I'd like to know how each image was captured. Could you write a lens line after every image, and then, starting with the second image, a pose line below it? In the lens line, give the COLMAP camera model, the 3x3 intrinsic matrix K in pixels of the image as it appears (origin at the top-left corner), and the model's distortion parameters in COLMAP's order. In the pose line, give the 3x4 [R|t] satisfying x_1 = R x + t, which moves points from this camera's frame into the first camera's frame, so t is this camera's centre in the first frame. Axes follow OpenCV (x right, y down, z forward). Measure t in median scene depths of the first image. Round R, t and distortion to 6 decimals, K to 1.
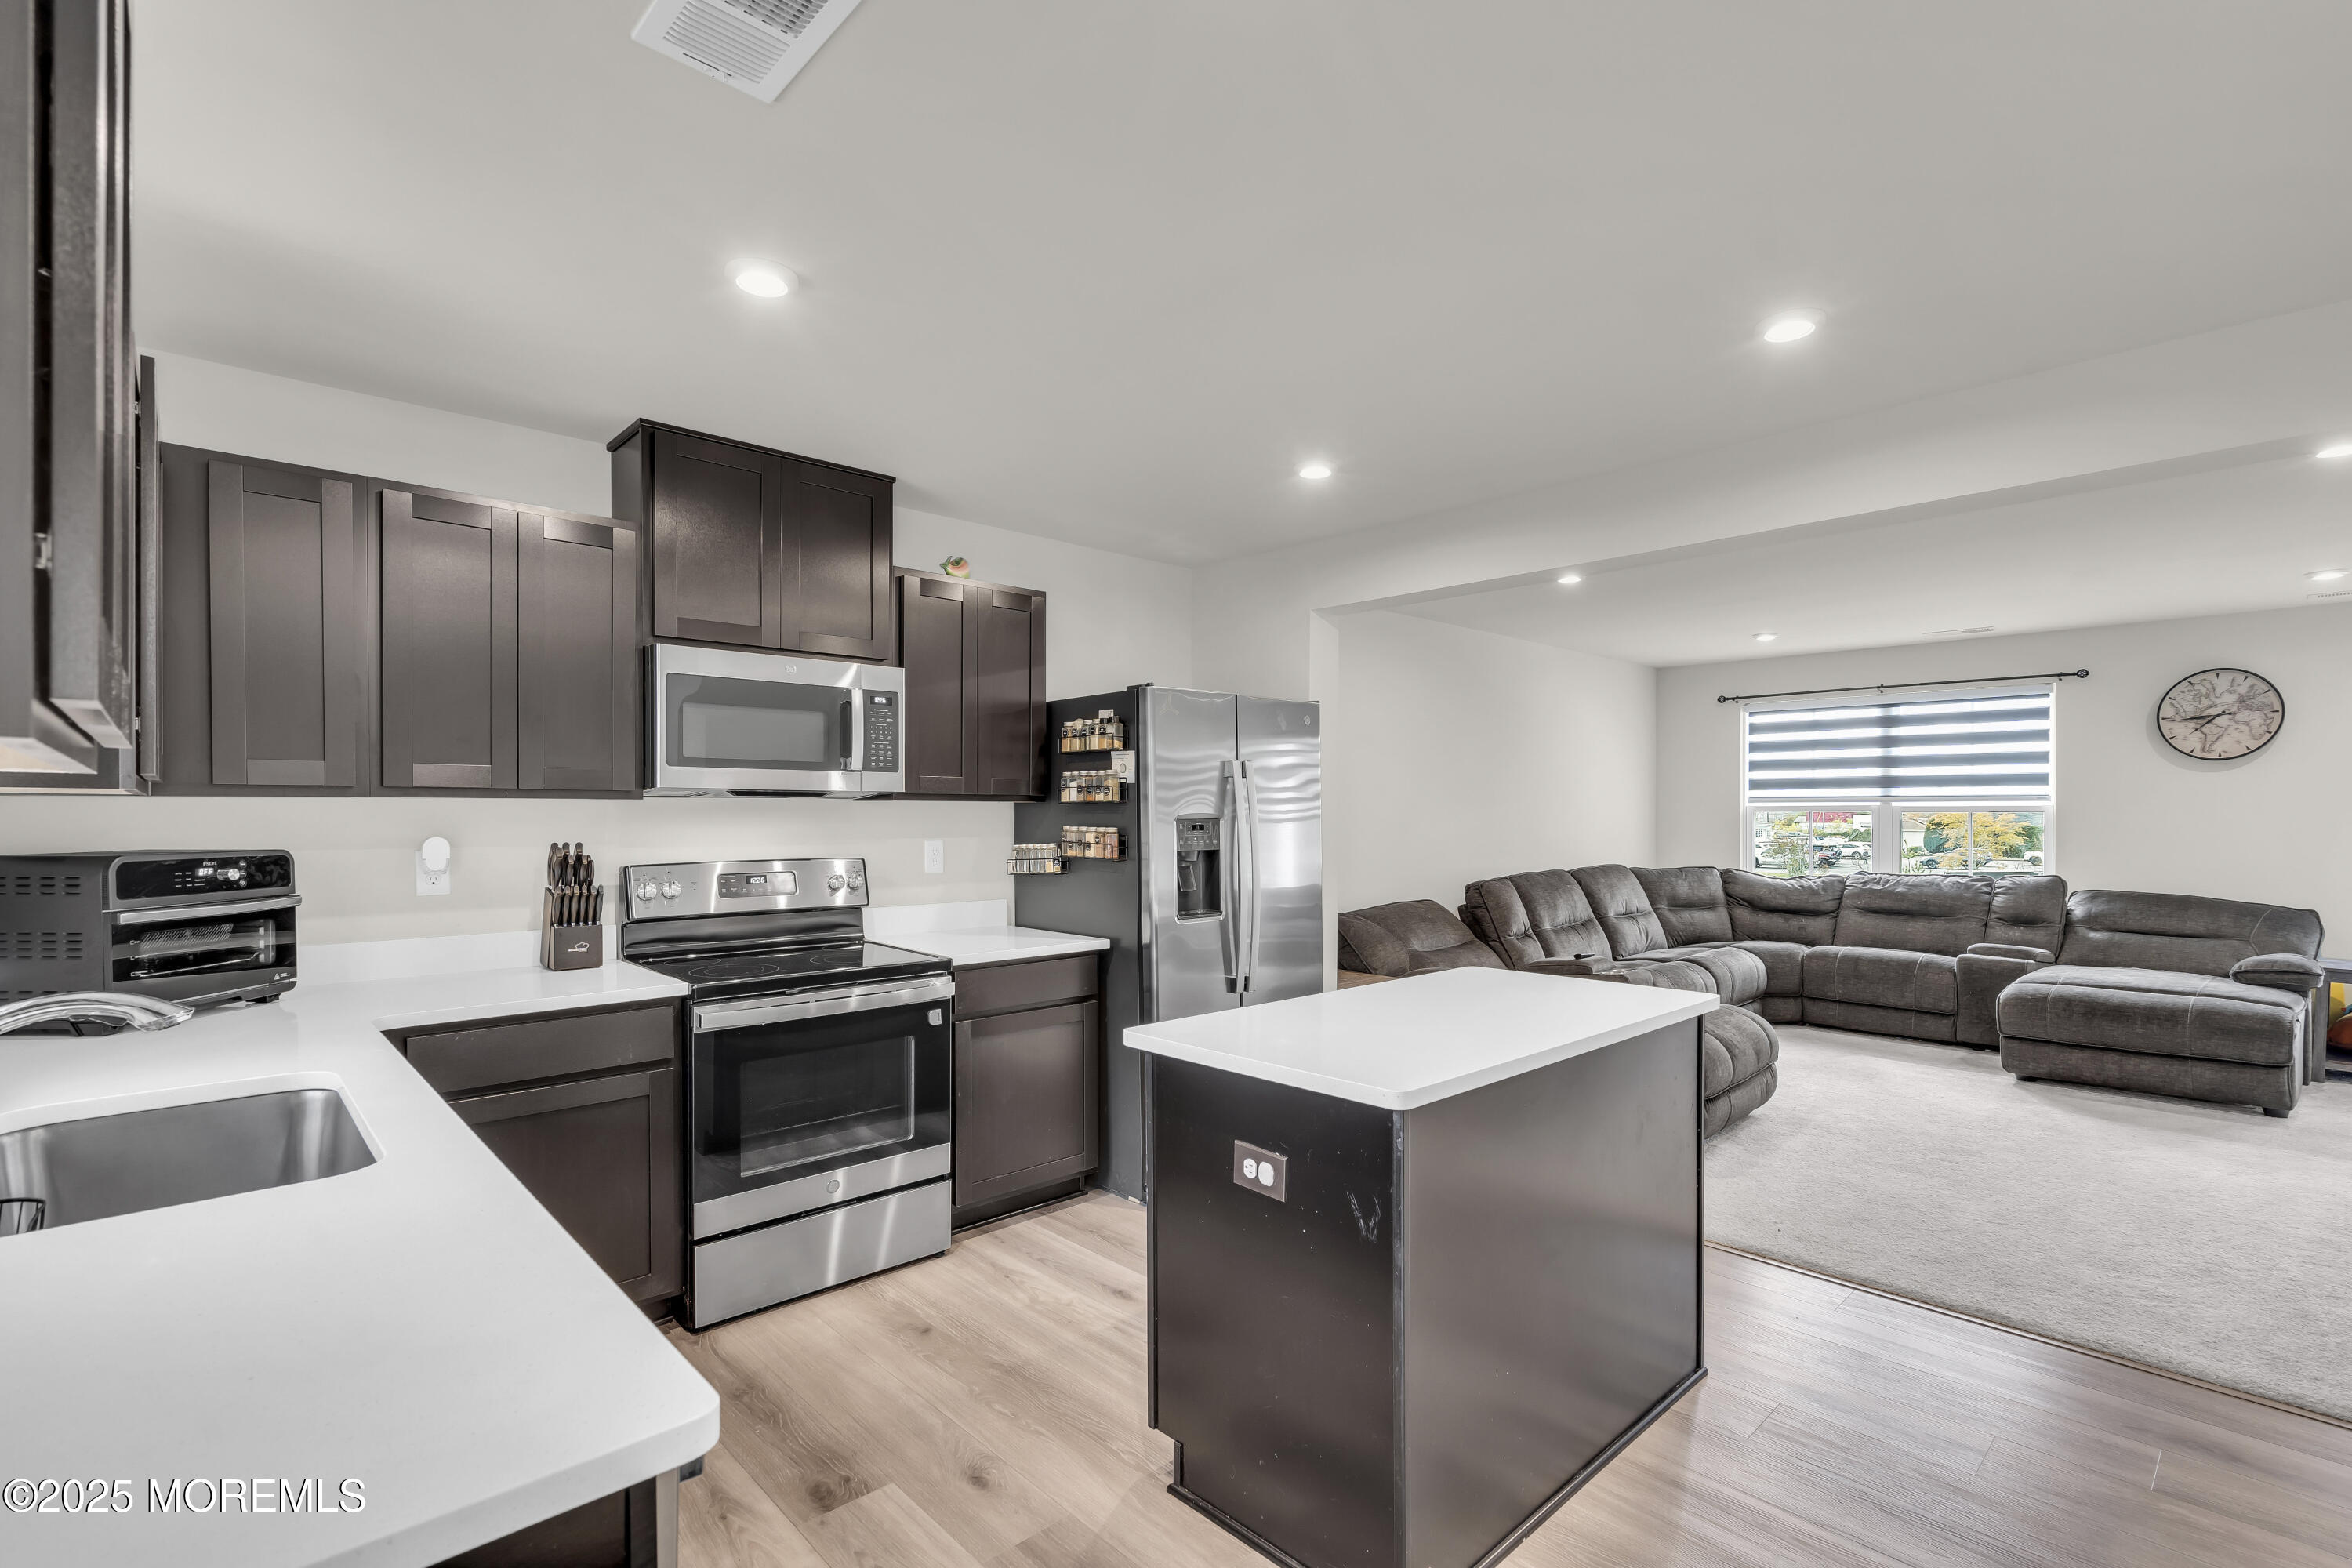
lens RADIAL K [[1073.2, 0, 1179.5], [0, 1073.2, 823.0], [0, 0, 1]] dist [-0.002223, 0.000984]
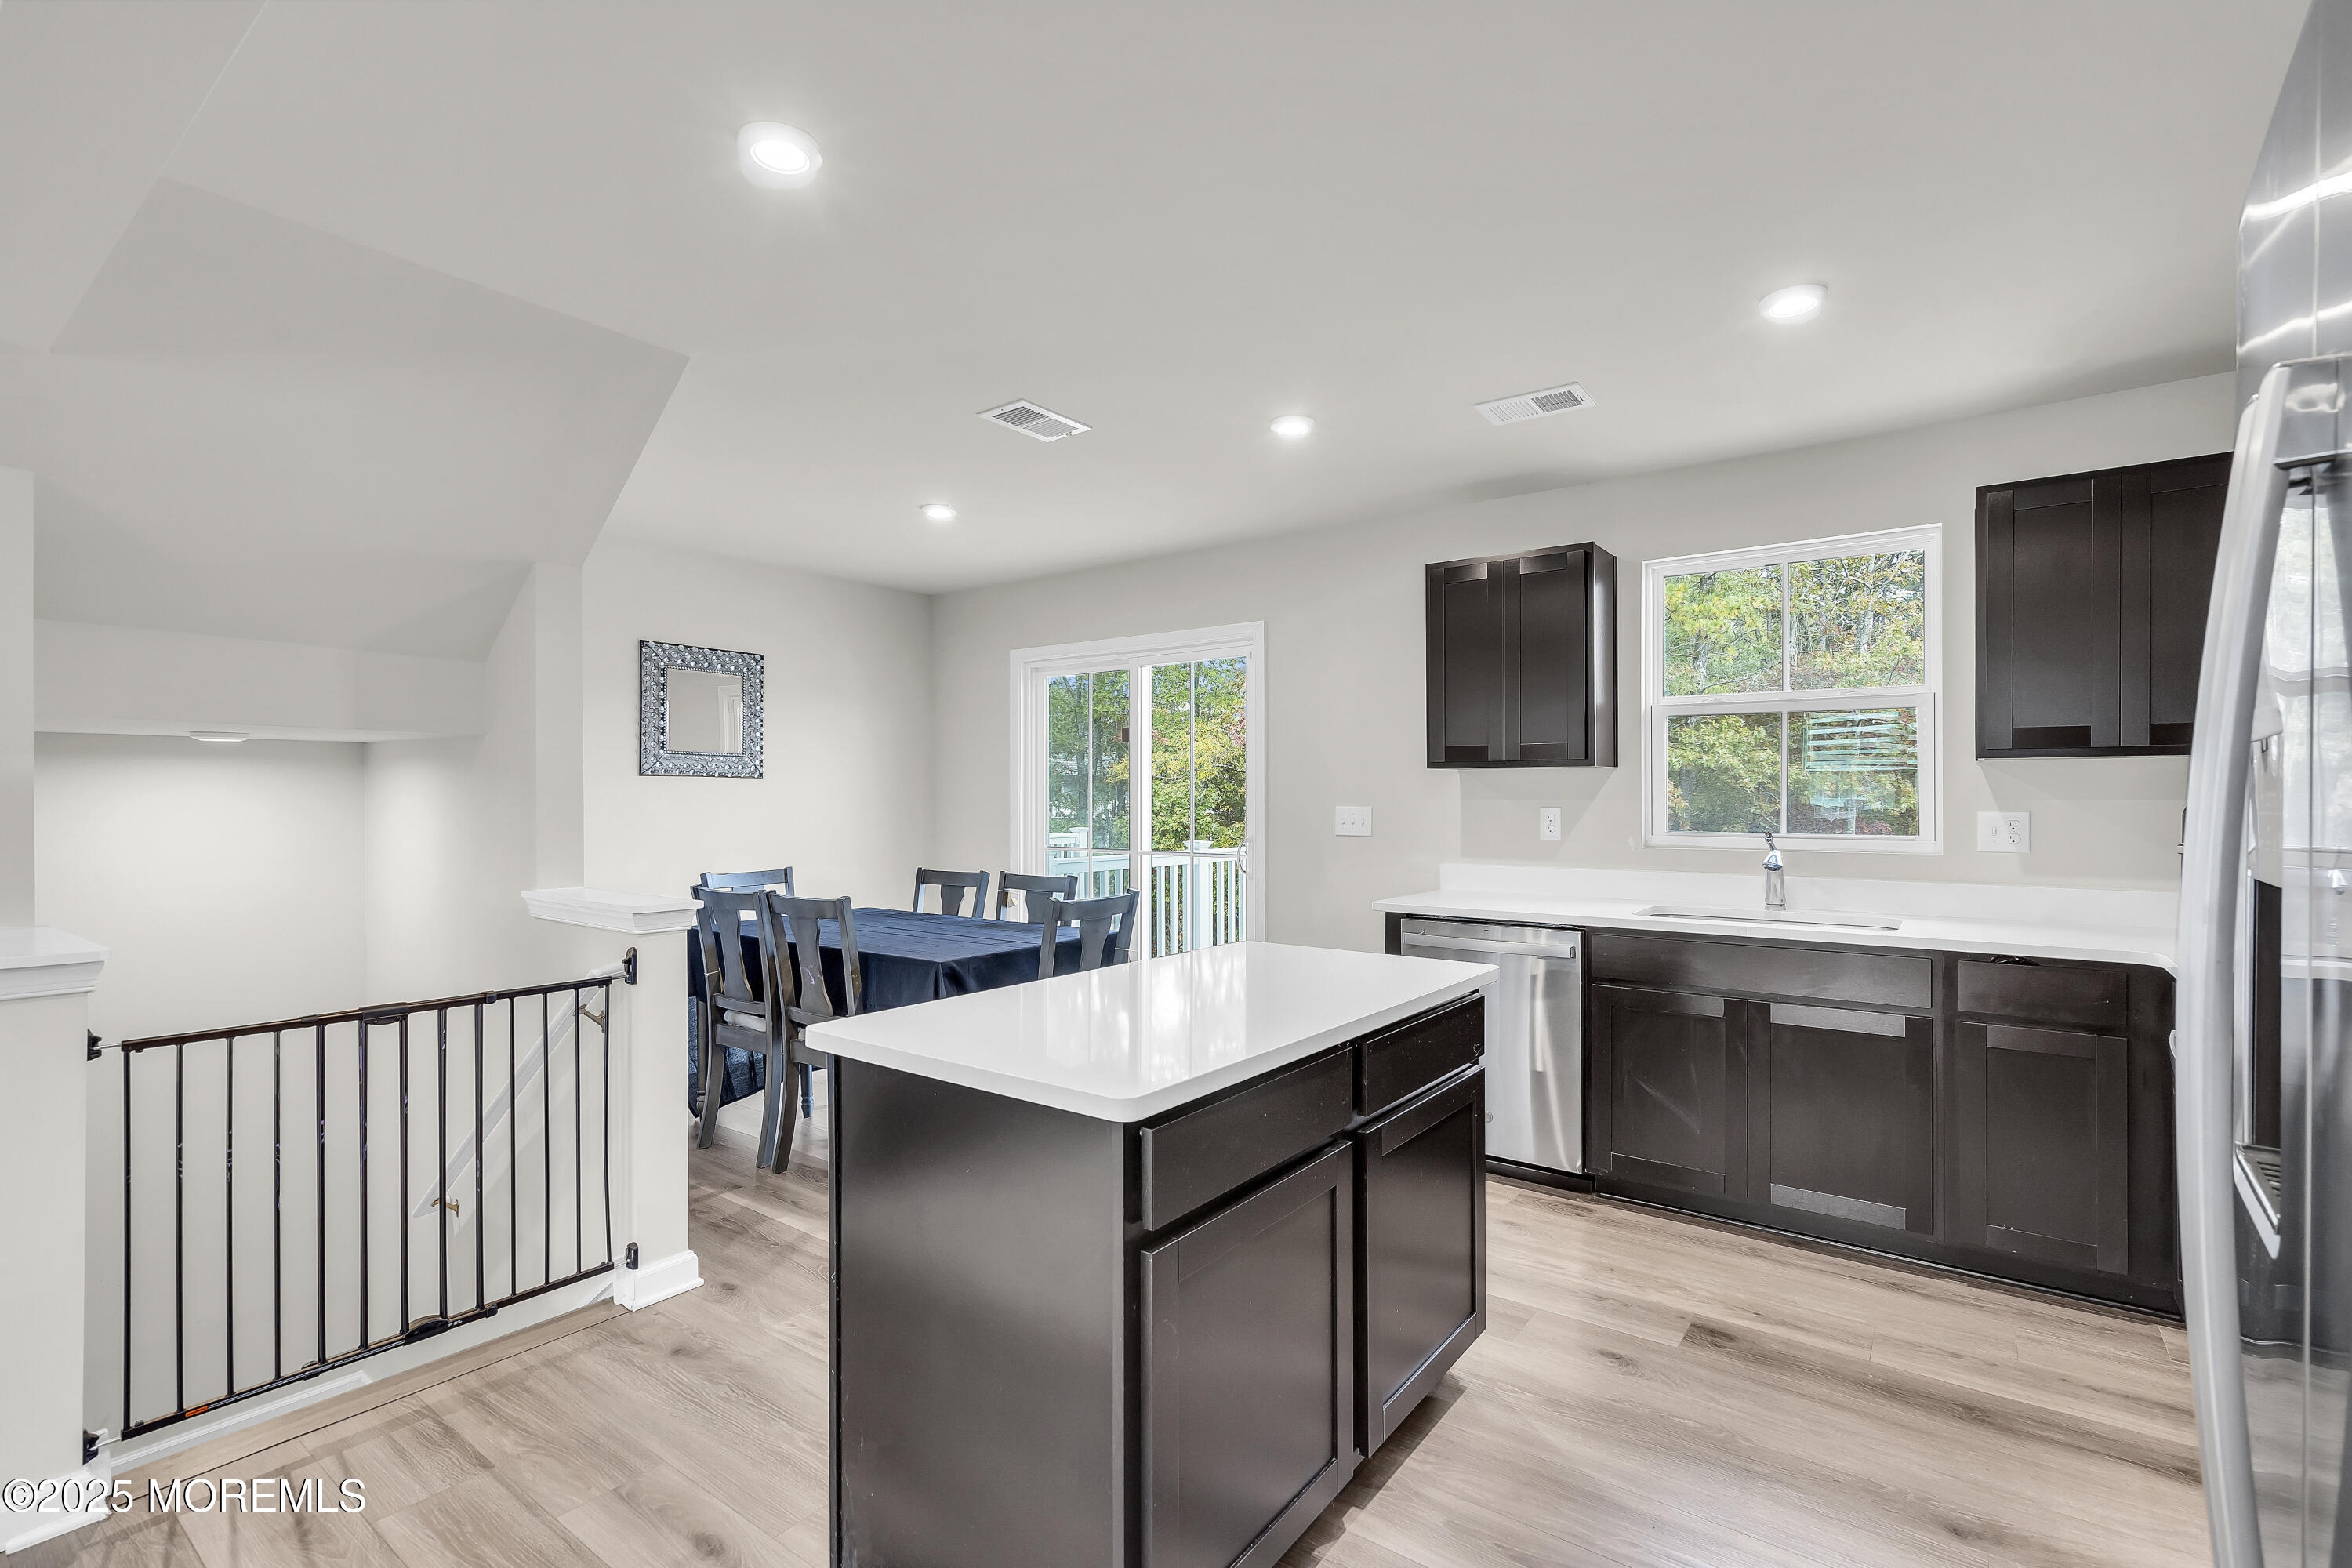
lens RADIAL K [[1065.4, 0, 1176.8], [0, 1065.4, 795.6], [0, 0, 1]] dist [-0.002192, 0.000302]
pose [[-0.983704, 0.000629, -0.179793, 0.254586], [-0.000716, 0.999972, 0.007416, 0.006367], [0.179793, 0.007423, -0.983677, 1.097959]]
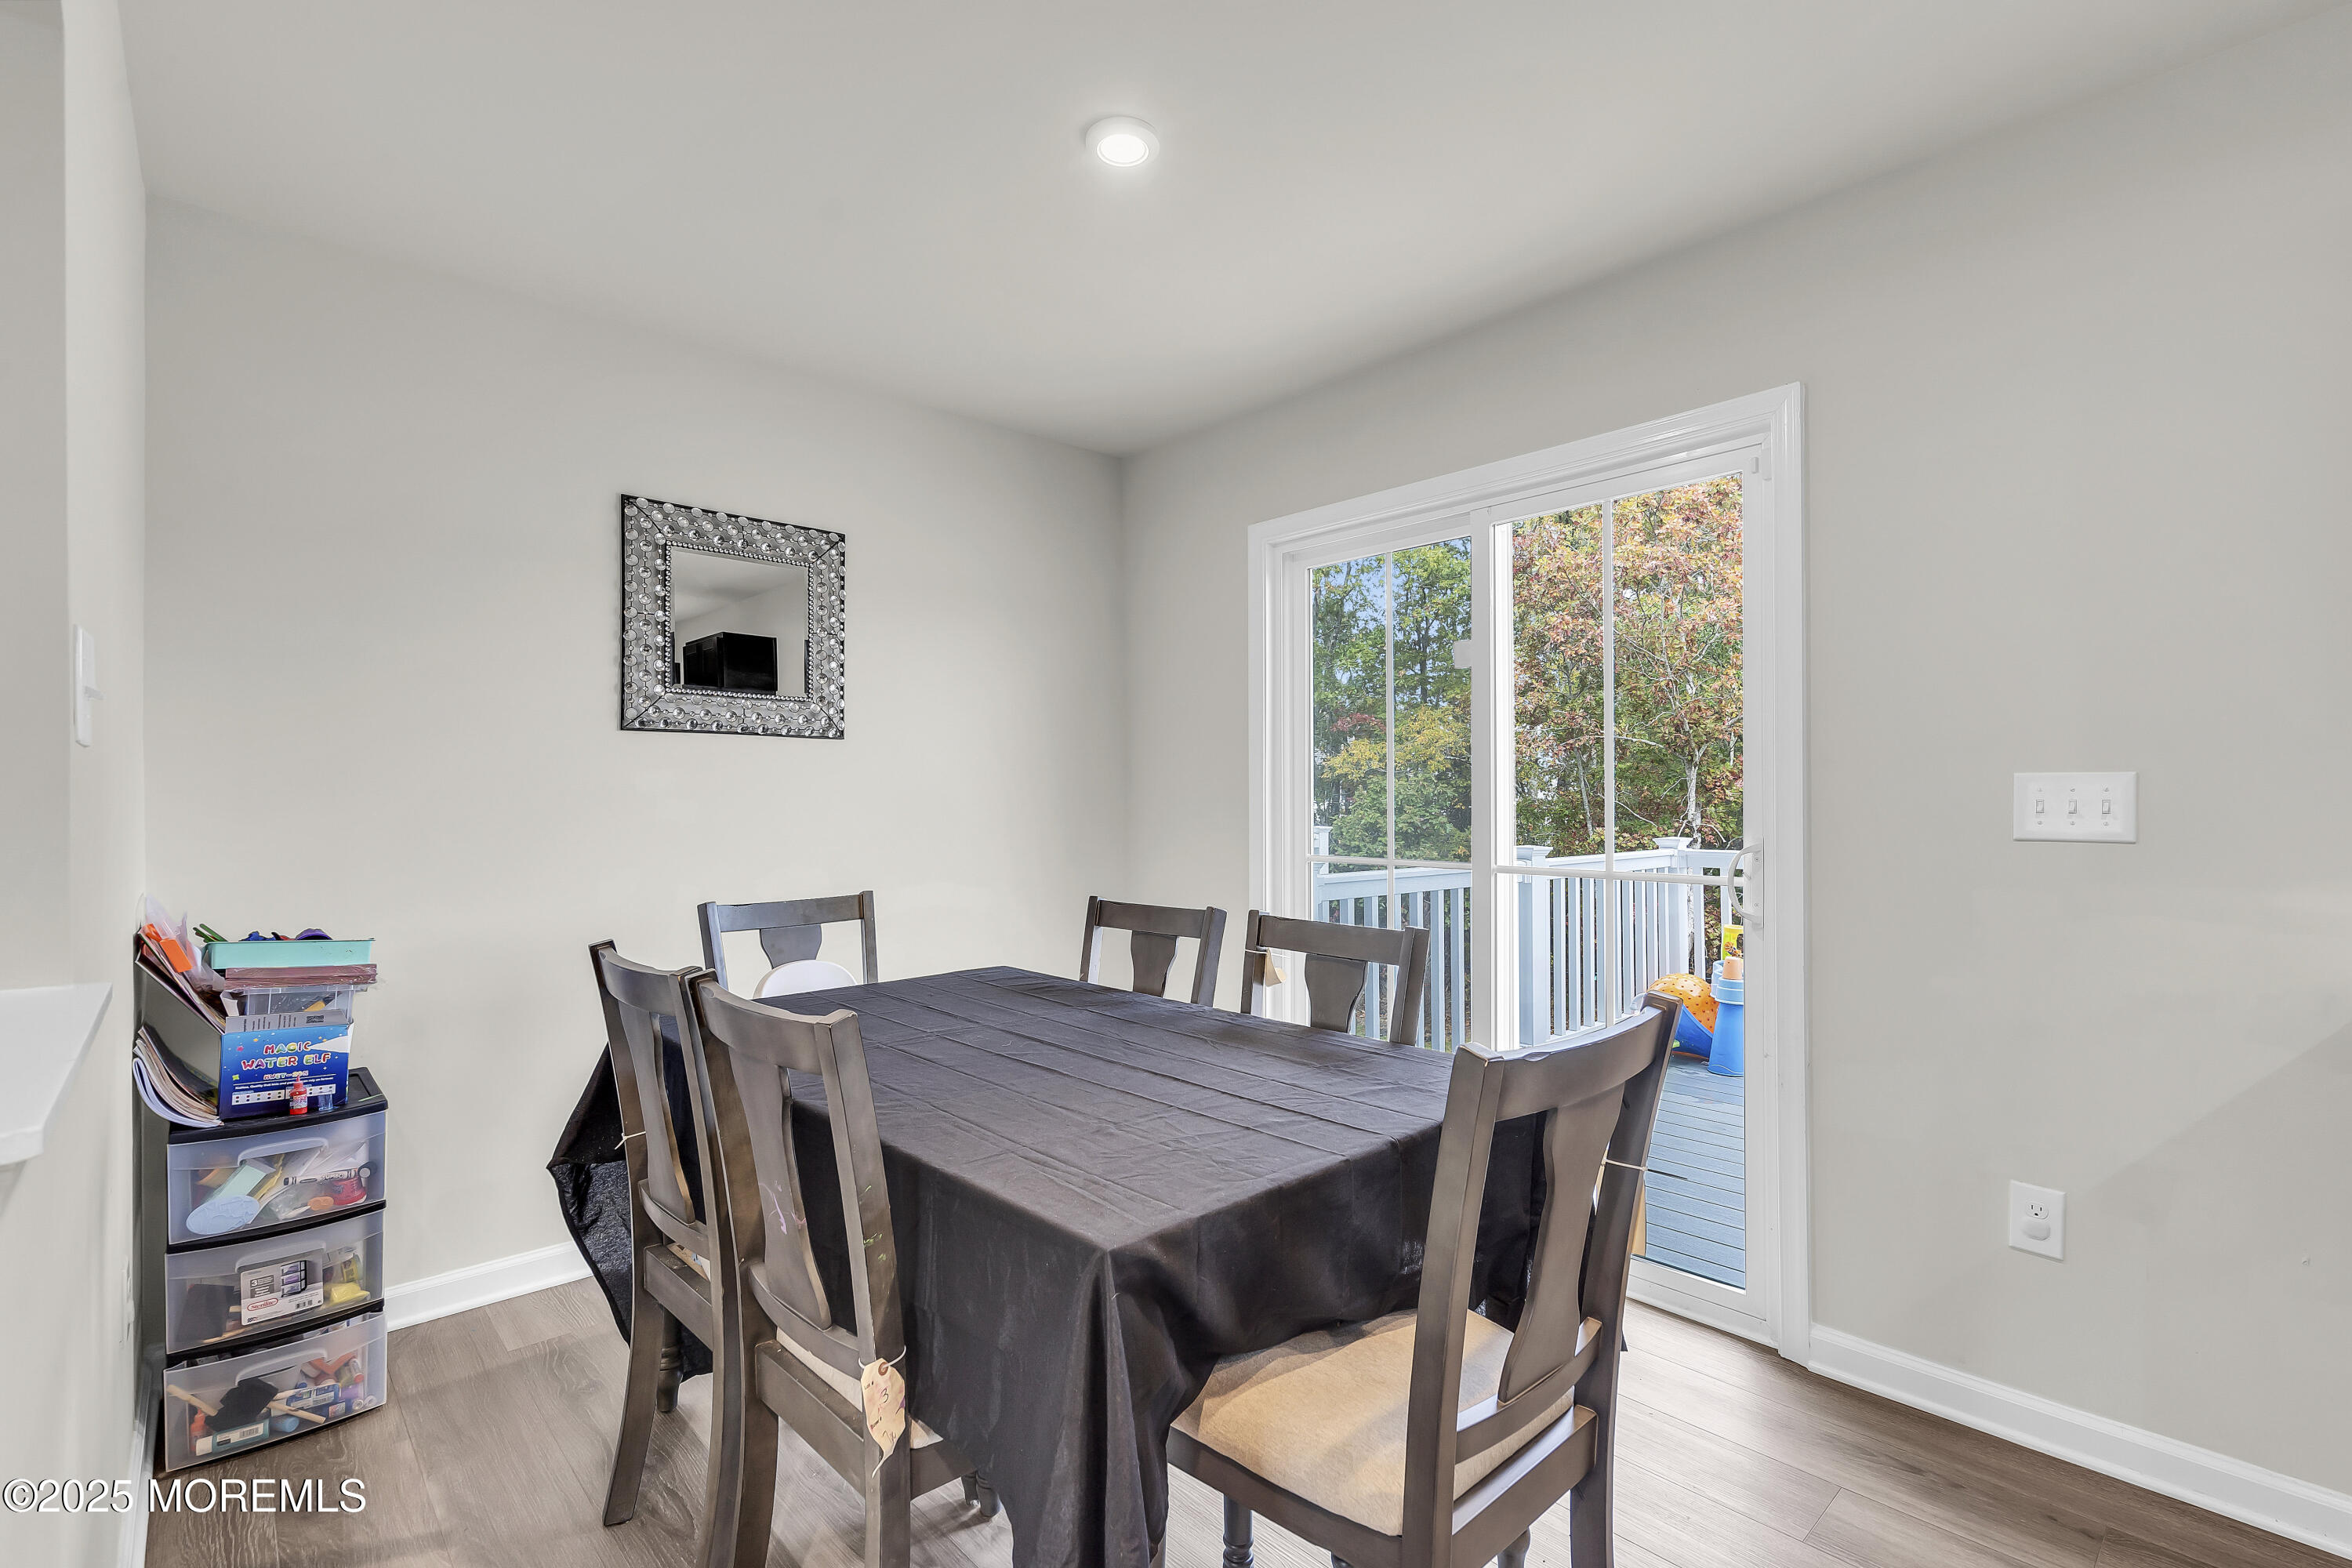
lens RADIAL K [[1062.0, 0, 1174.4], [0, 1062.0, 802.5], [0, 0, 1]] dist [0.000568, 0.001143]
pose [[-0.999936, 0.003666, 0.010692, 0.267852], [0.003792, 0.999924, 0.011721, 0.032780], [-0.010648, 0.011761, -0.999874, 0.506296]]
